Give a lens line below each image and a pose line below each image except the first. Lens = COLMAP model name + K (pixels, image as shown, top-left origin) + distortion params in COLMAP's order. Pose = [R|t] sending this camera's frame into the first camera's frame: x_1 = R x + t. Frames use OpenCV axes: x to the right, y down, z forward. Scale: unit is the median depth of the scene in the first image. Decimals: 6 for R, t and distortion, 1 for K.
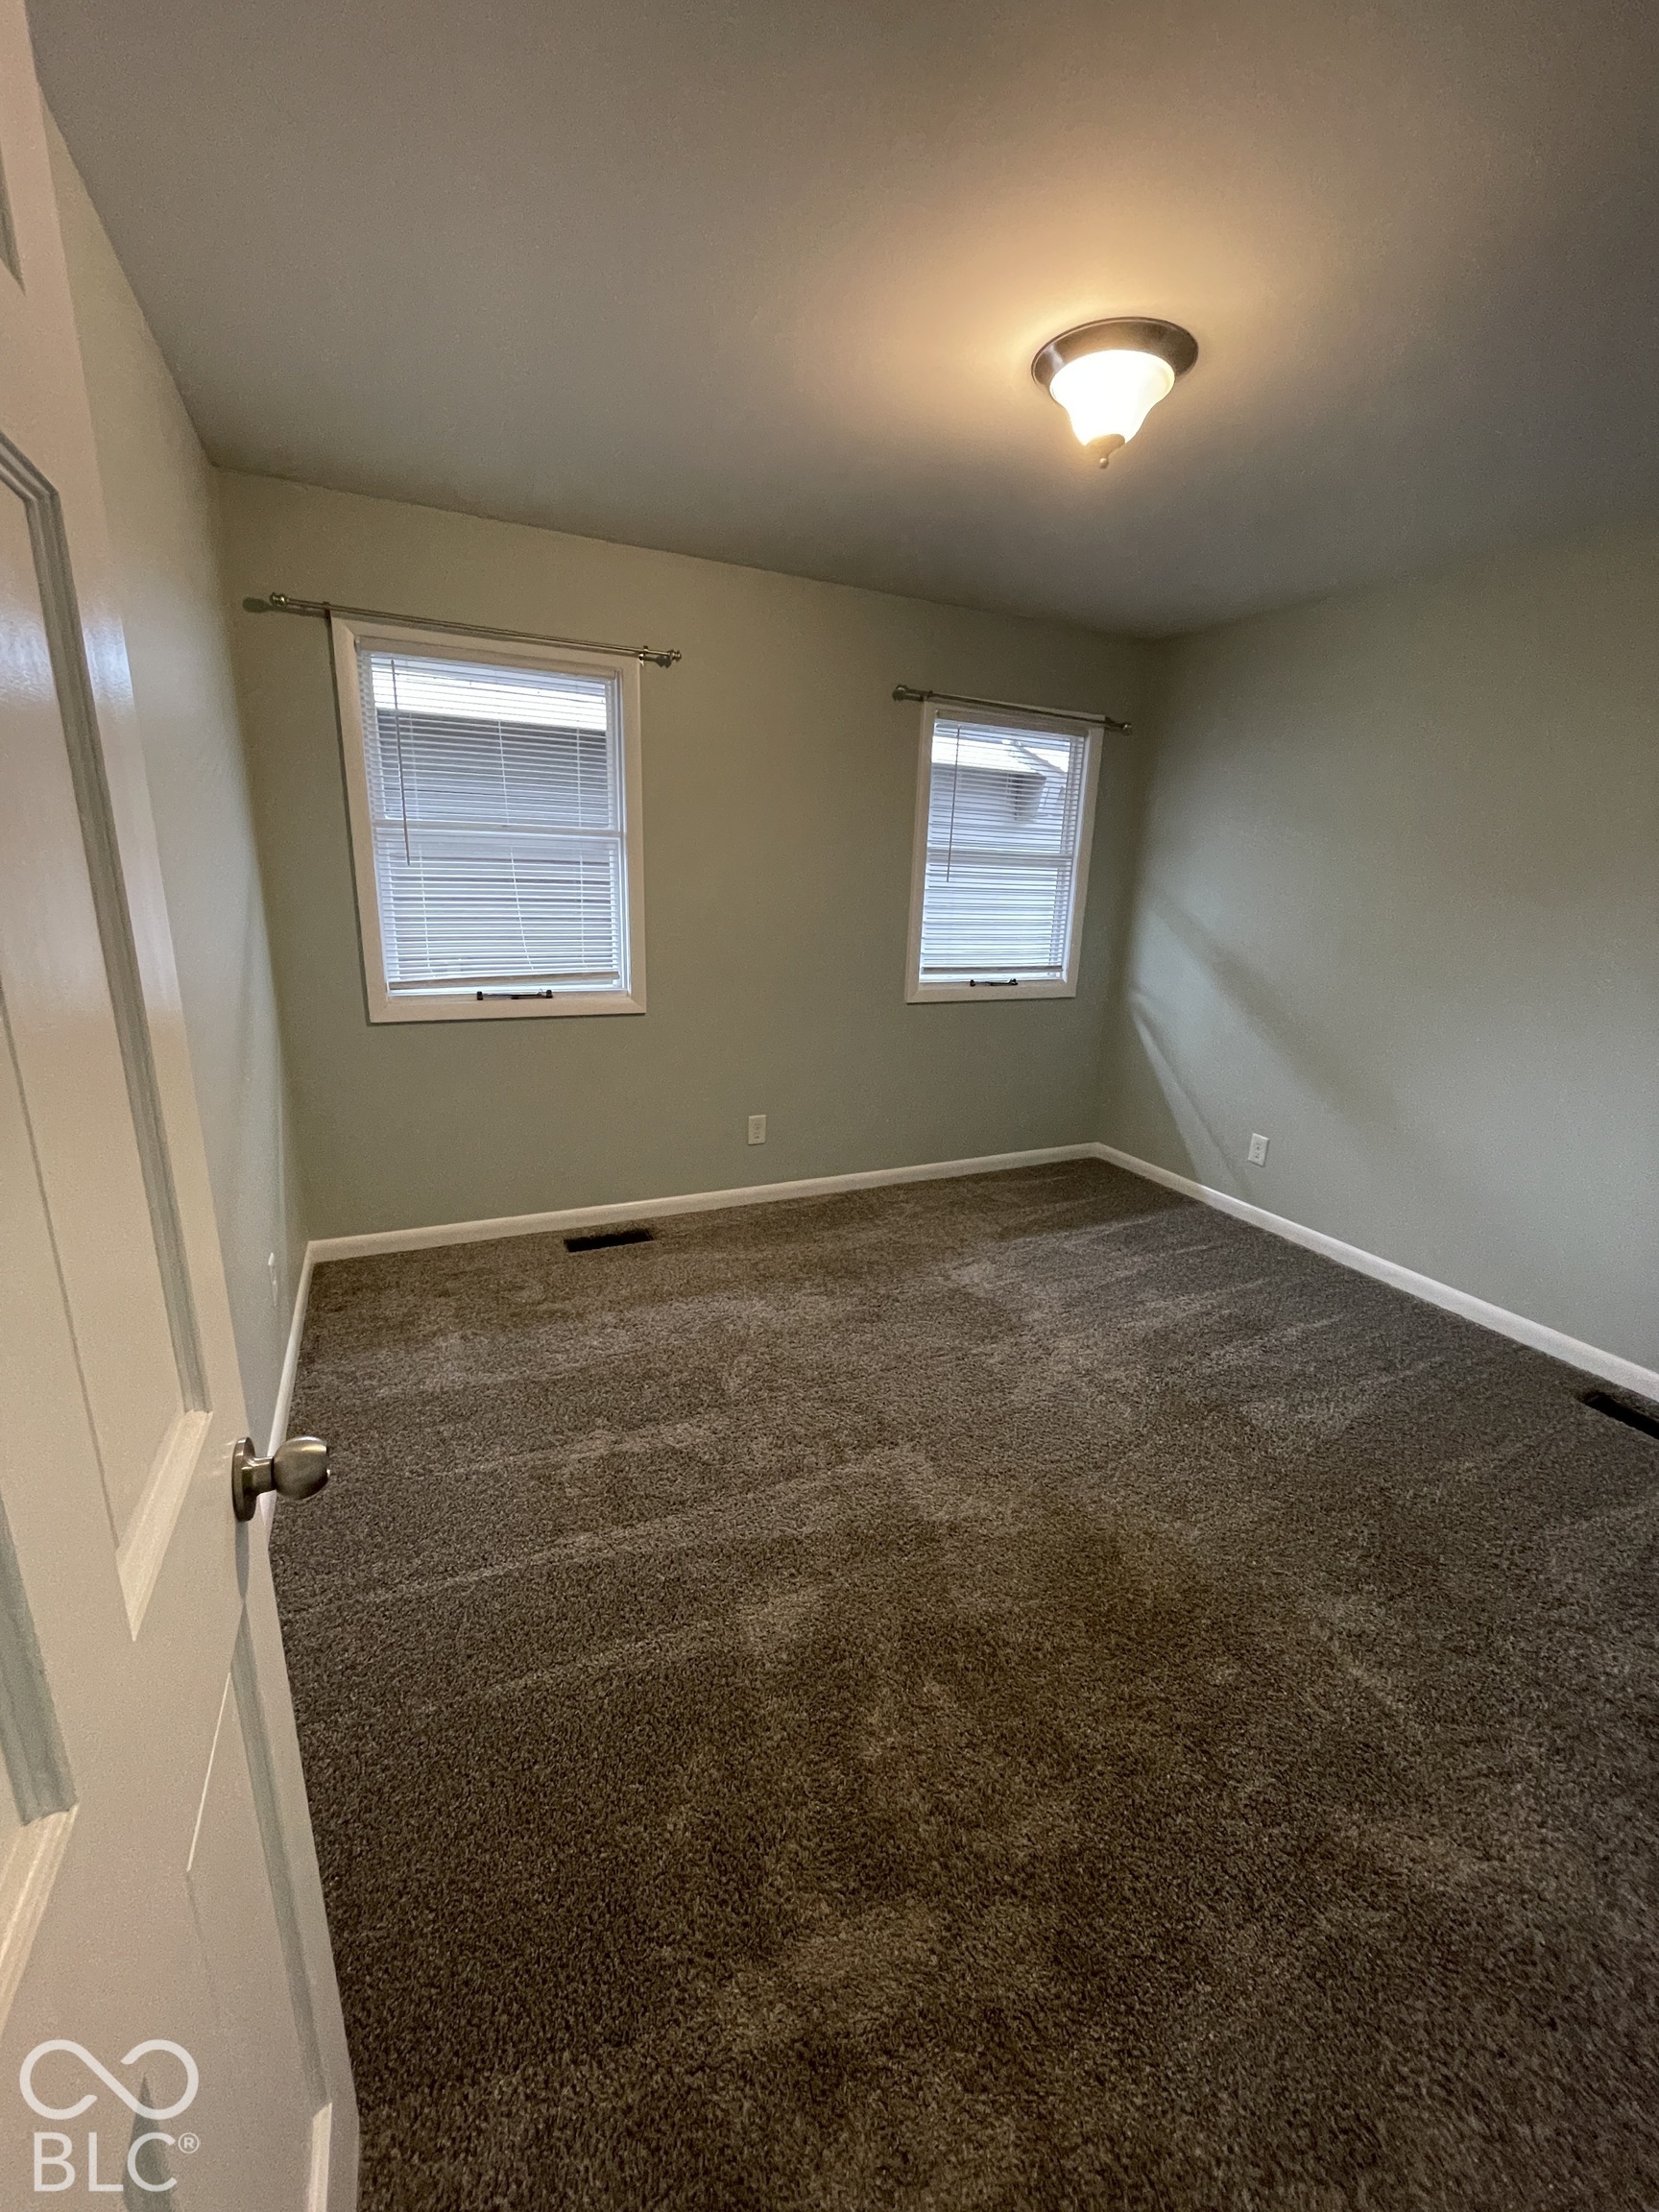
lens RADIAL K [[894.4, 0, 831.7], [0, 894.4, 1111.0], [0, 0, 1]] dist [-0.000188, -0.000915]
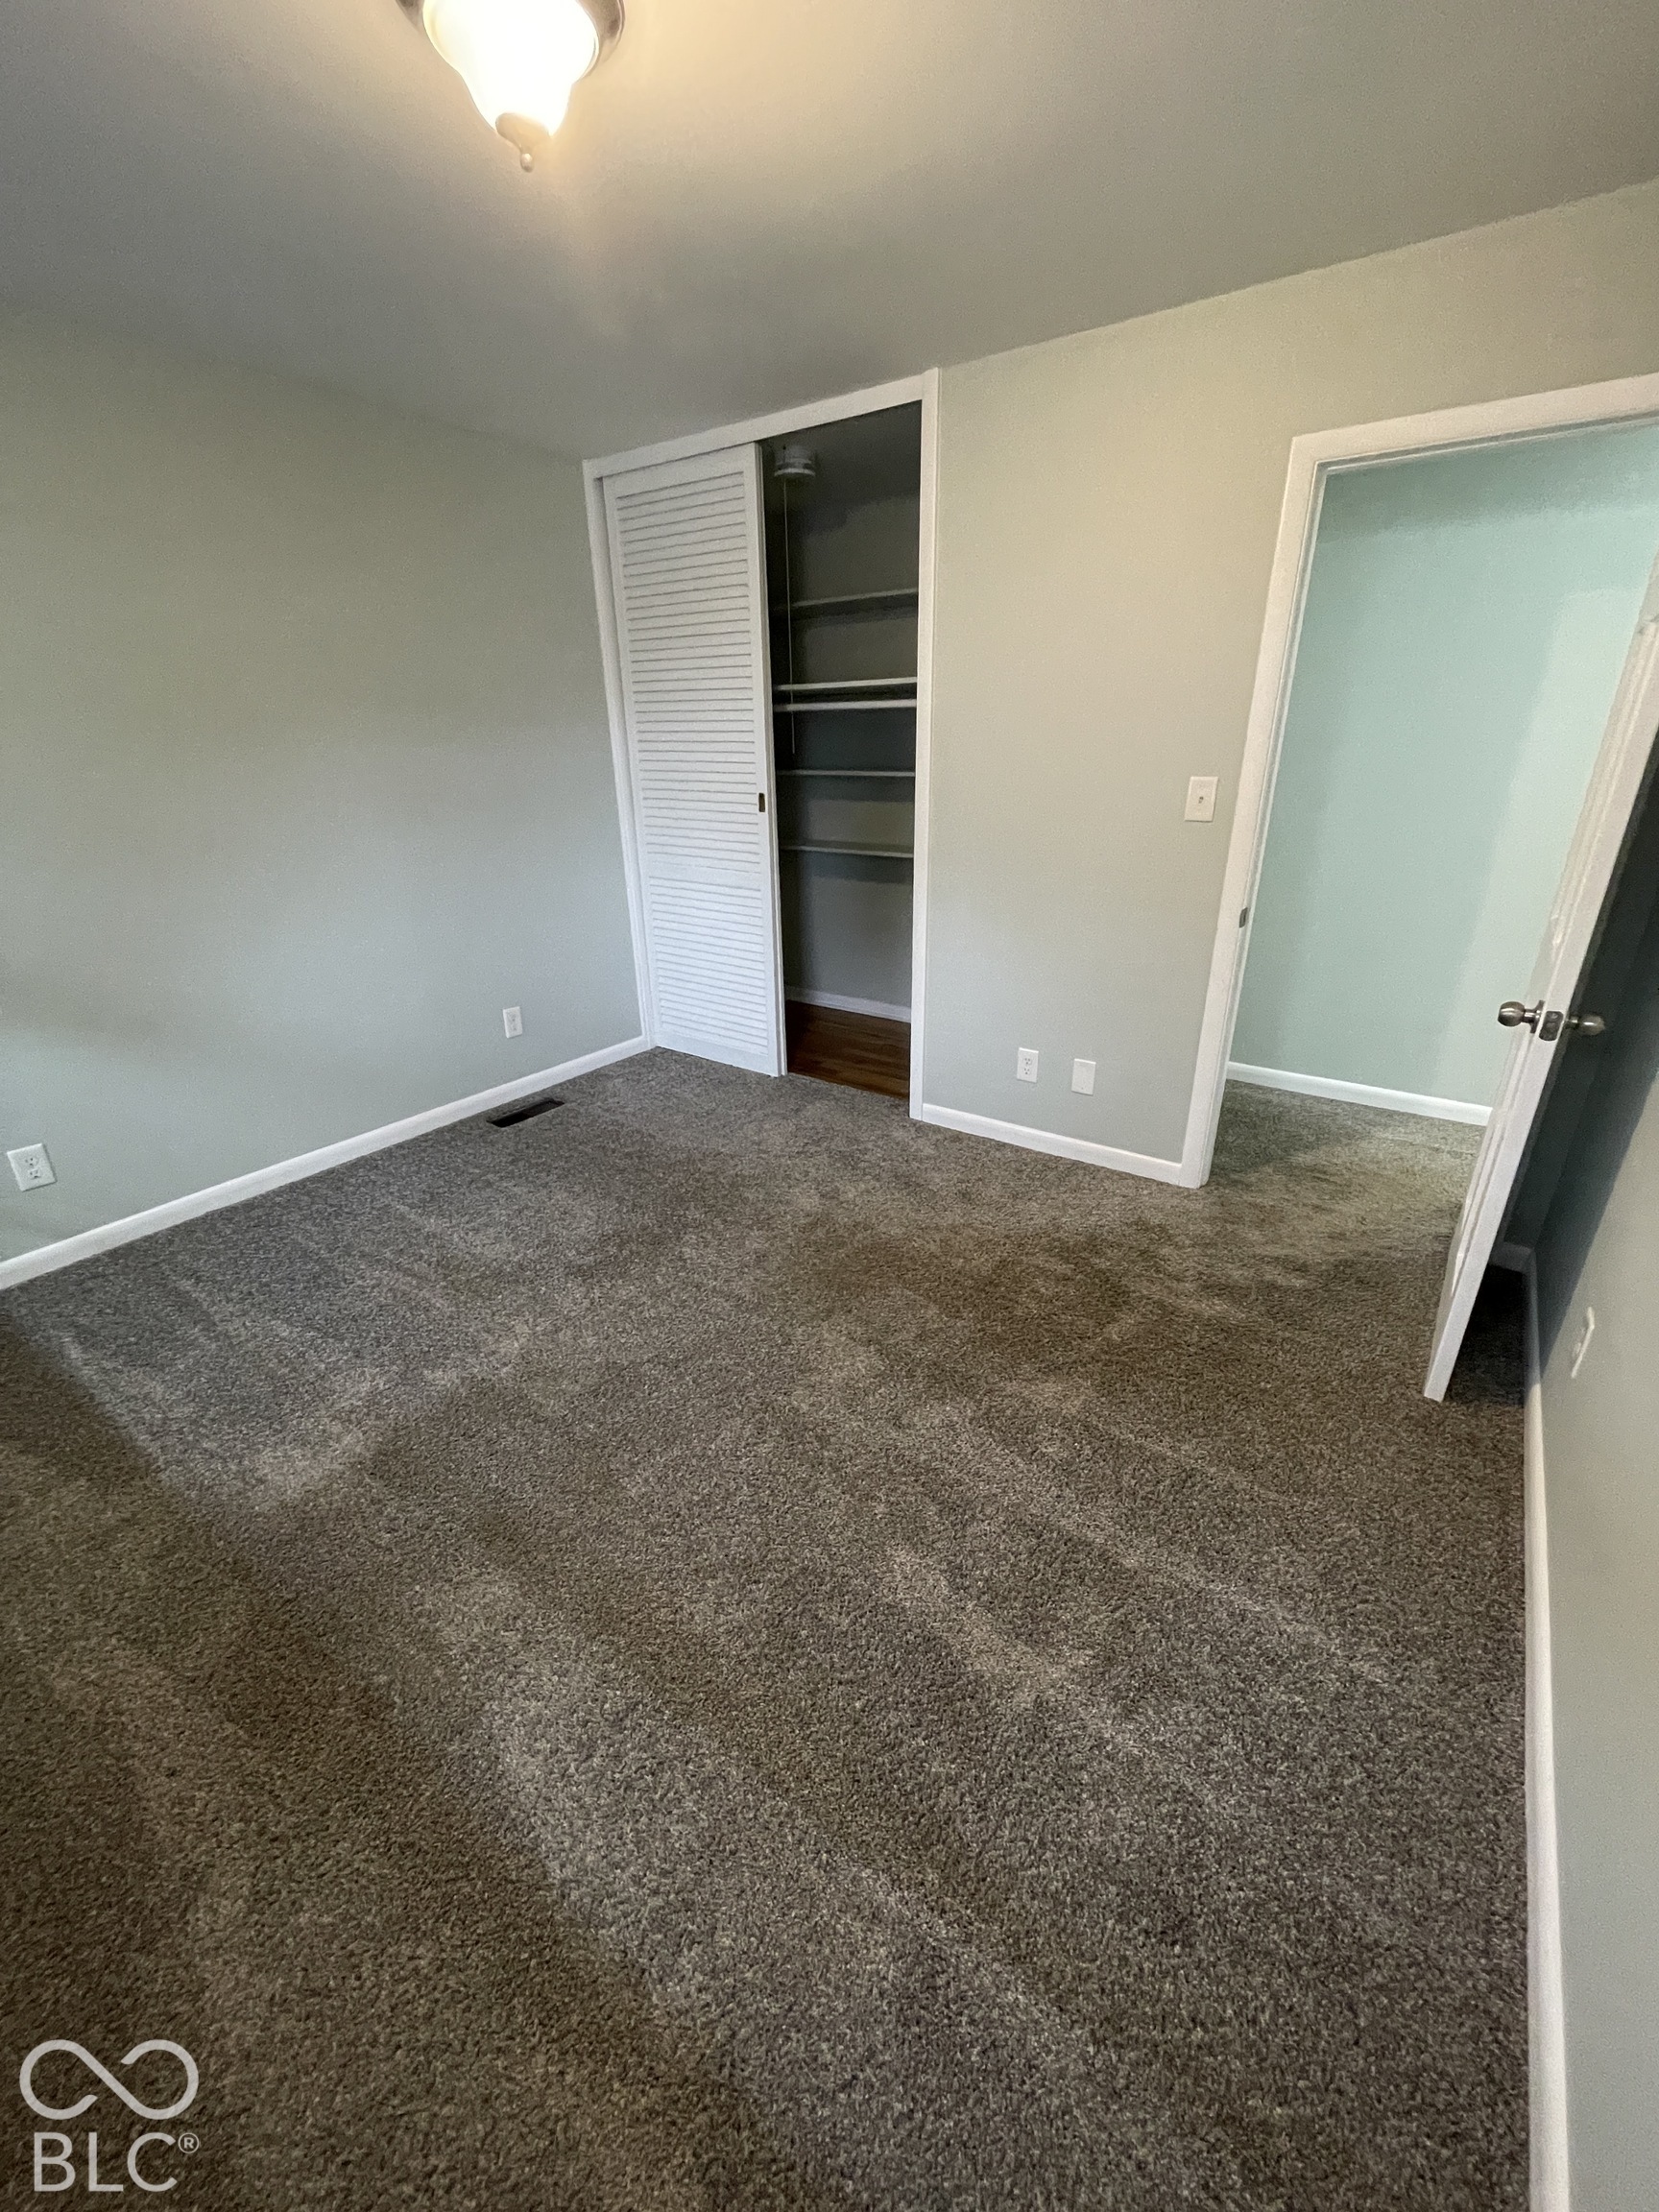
lens RADIAL K [[894.4, 0, 831.7], [0, 894.4, 1111.0], [0, 0, 1]] dist [-0.000188, -0.000915]
pose [[-0.482473, -0.365993, 0.795782, -0.390180], [0.234125, 0.821577, 0.519804, -0.231974], [-0.844041, 0.437104, -0.310700, 0.785109]]
